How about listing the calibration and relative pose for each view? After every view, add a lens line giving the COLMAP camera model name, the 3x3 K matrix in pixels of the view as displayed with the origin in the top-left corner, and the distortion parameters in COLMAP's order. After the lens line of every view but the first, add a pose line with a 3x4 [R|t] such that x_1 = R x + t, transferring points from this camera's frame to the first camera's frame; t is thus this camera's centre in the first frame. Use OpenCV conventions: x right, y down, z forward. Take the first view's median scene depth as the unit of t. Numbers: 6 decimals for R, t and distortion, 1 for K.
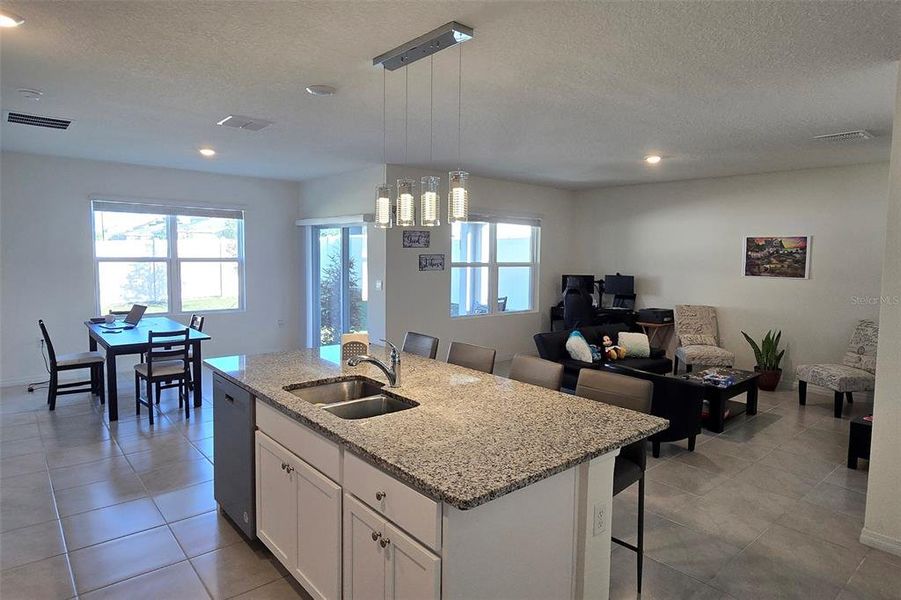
lens RADIAL K [[528.4, 0, 450.5], [0, 528.4, 289.9], [0, 0, 1]] dist [0.000263, -0.000715]
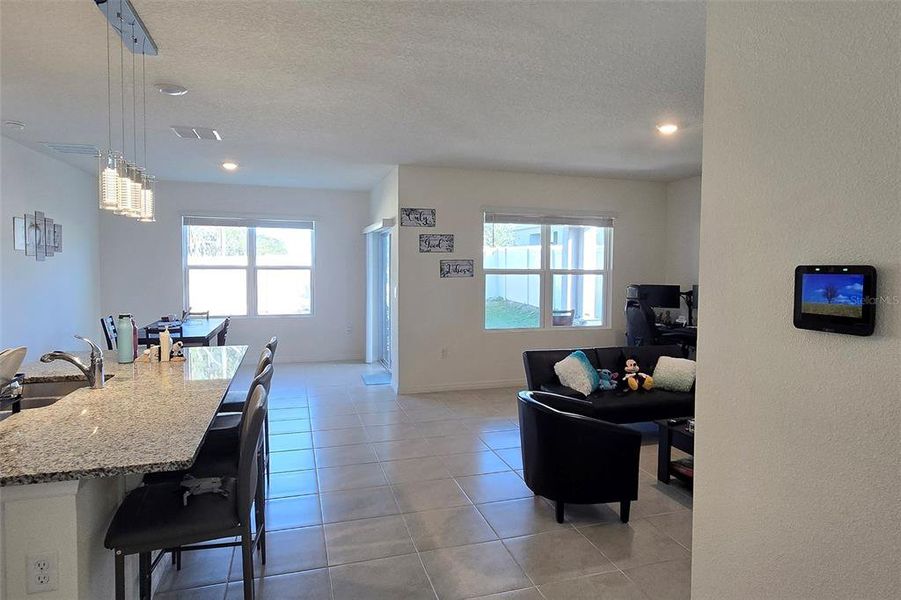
lens RADIAL K [[538.9, 0, 460.4], [0, 538.9, 285.4], [0, 0, 1]] dist [-0.003225, -0.001059]
pose [[0.923090, 0.007424, -0.384512, 0.322835], [-0.021488, 0.999247, -0.032294, 0.007102], [0.383983, 0.038073, 0.922555, 0.139416]]
